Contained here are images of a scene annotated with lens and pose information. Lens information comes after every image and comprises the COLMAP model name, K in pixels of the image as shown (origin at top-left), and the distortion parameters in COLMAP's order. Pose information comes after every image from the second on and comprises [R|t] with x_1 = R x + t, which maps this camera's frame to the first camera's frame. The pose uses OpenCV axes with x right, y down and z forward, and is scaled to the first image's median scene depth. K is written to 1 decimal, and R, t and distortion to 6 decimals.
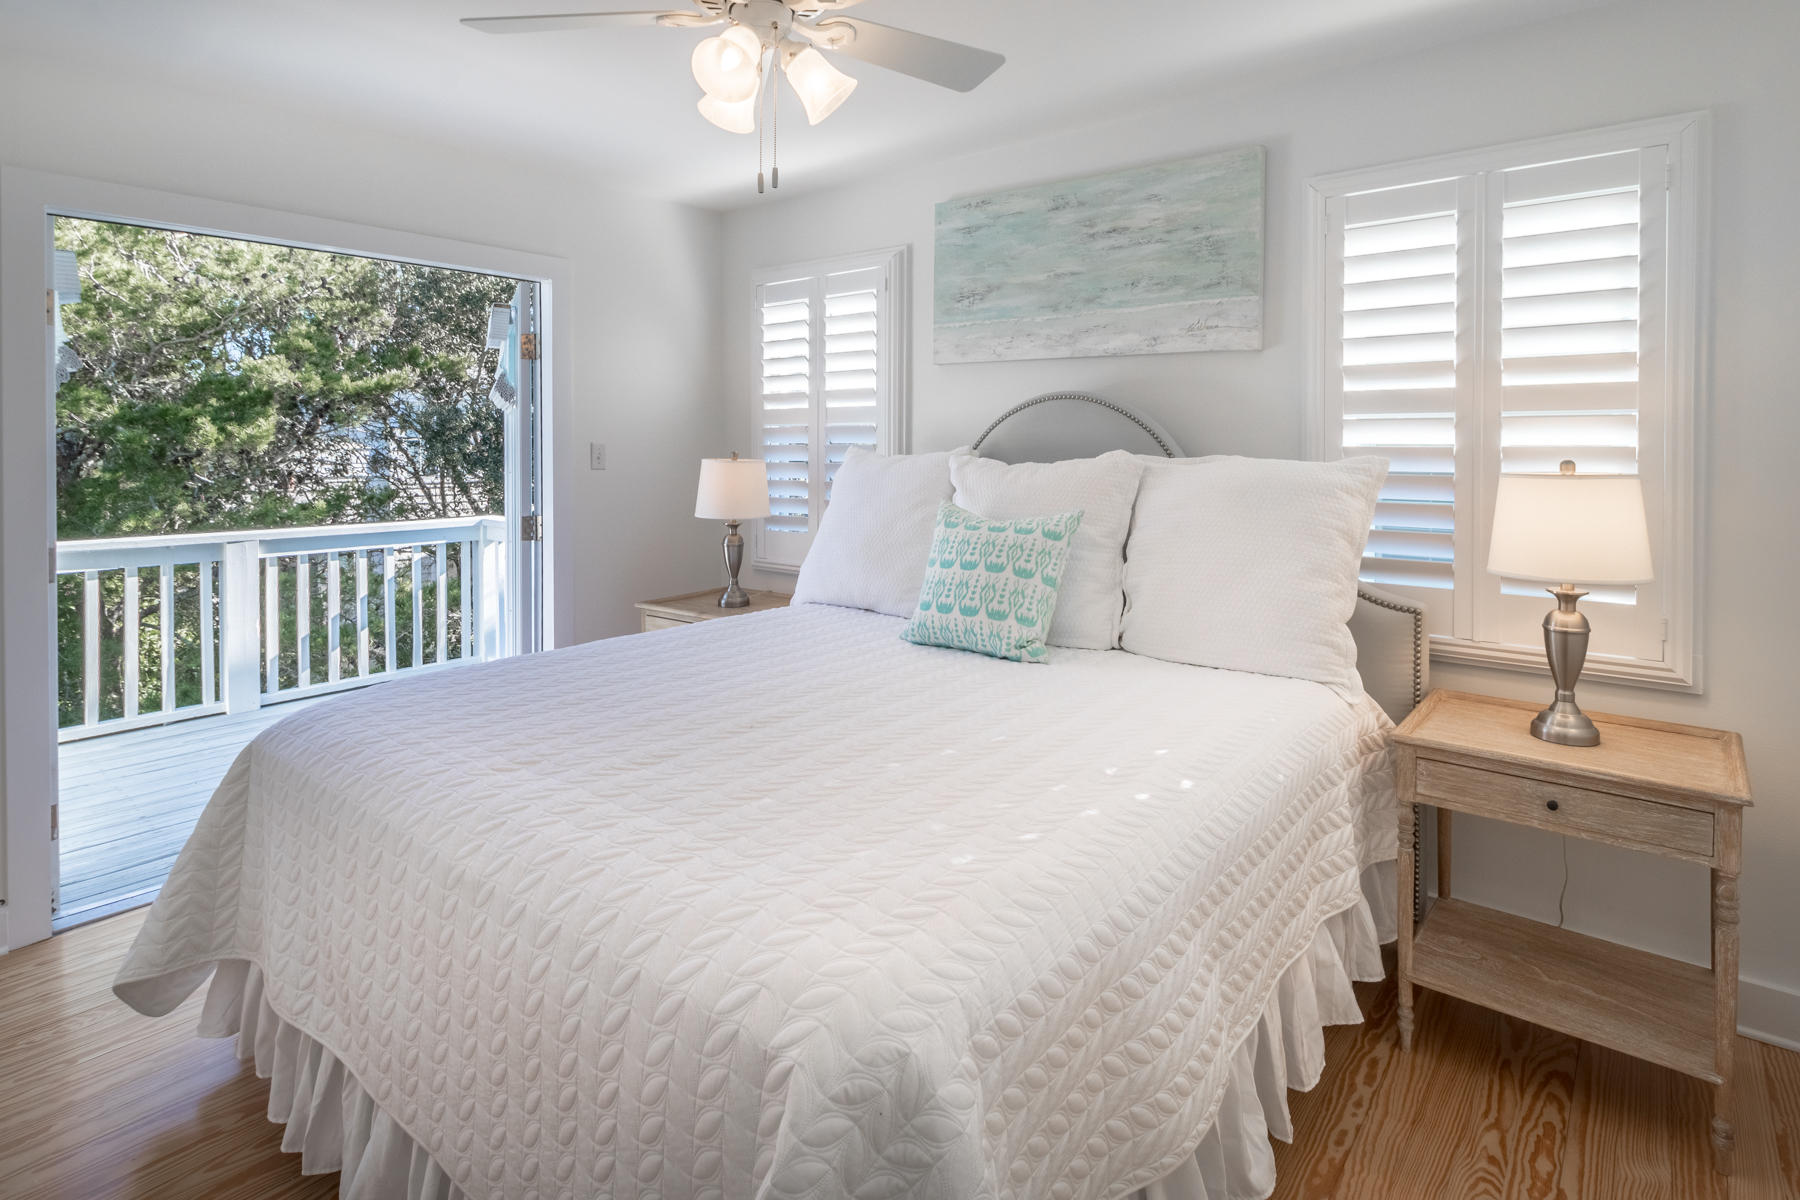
lens RADIAL K [[909.8, 0, 900.0], [0, 909.8, 600.0], [0, 0, 1]] dist [0.001966, 0.000171]
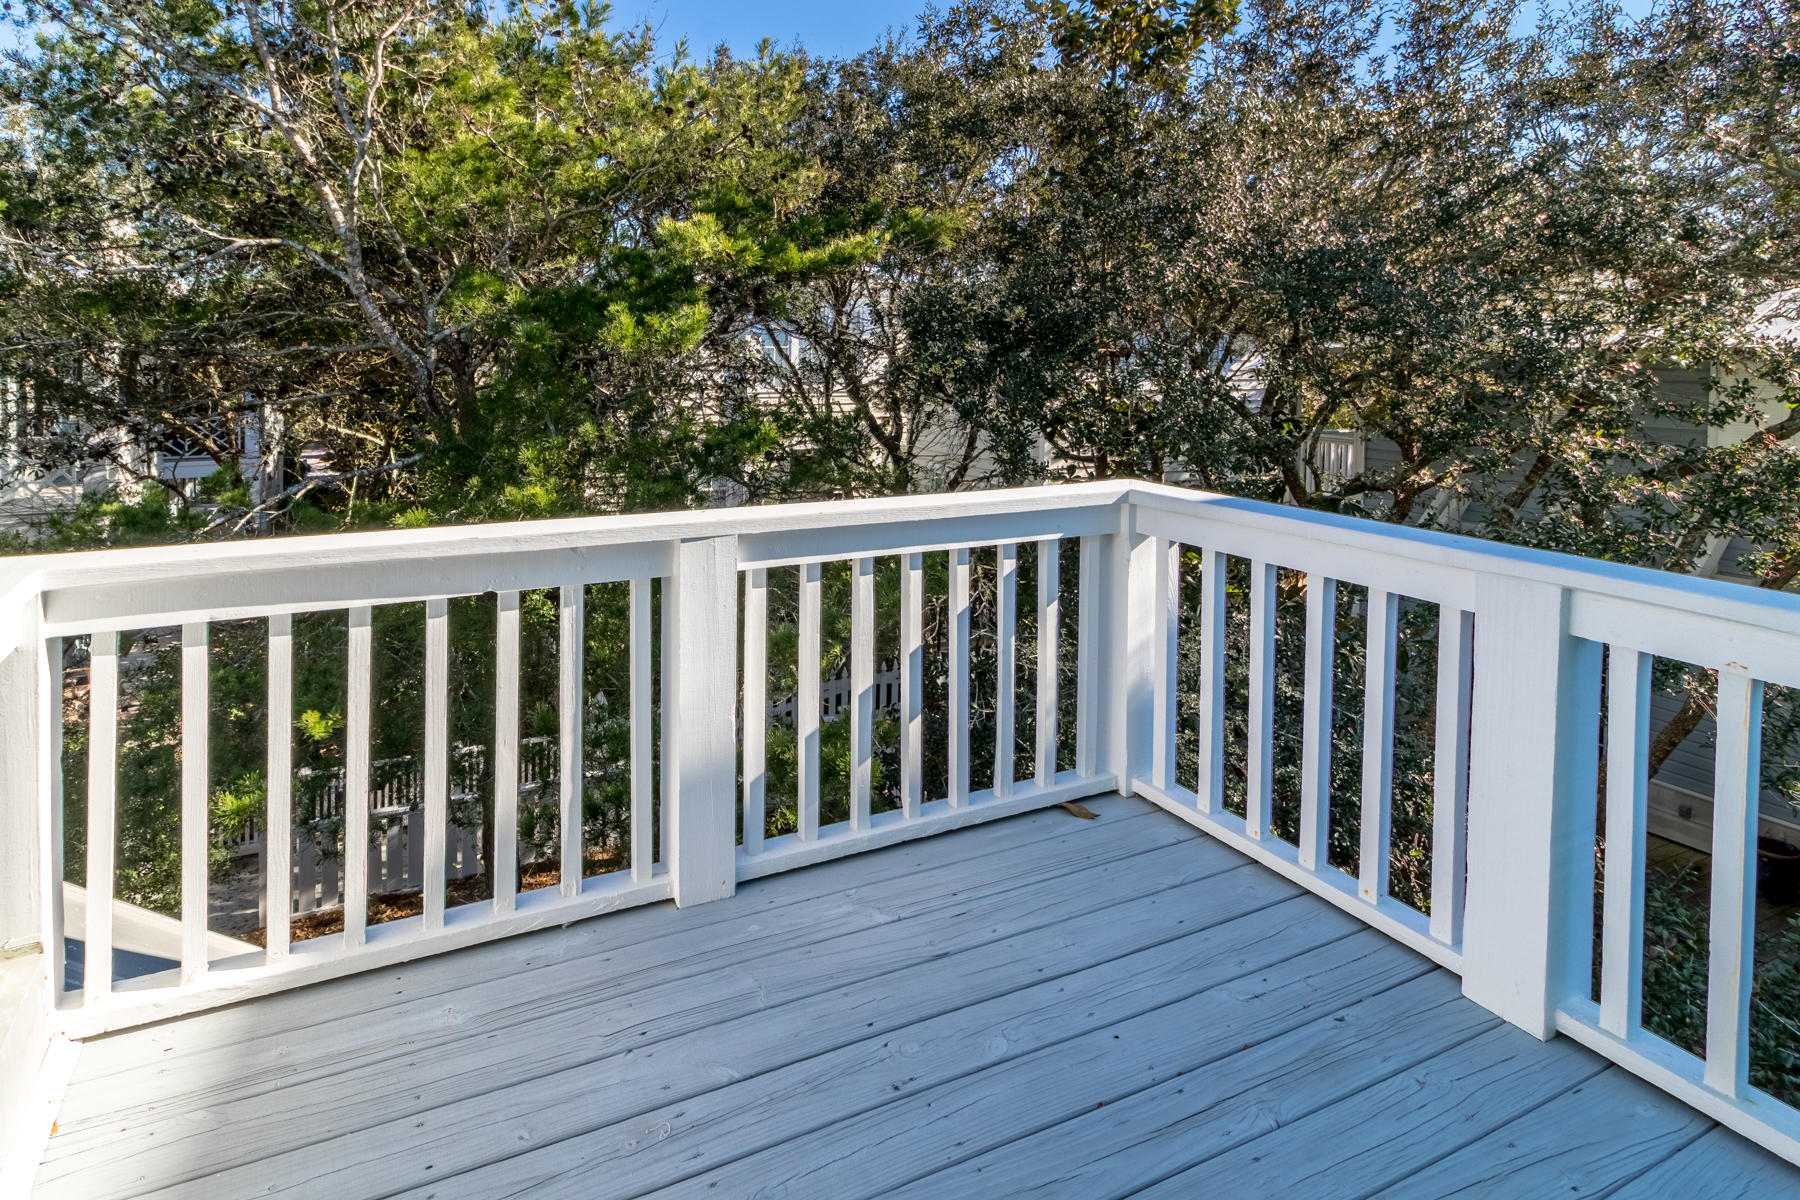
lens RADIAL K [[909.8, 0, 900.0], [0, 909.8, 600.0], [0, 0, 1]] dist [0.001966, 0.000171]
pose [[0.943861, 0.071354, -0.322545, -0.445775], [-0.041129, 0.994179, 0.099580, -0.076048], [0.327773, -0.080724, 0.941302, 0.554418]]
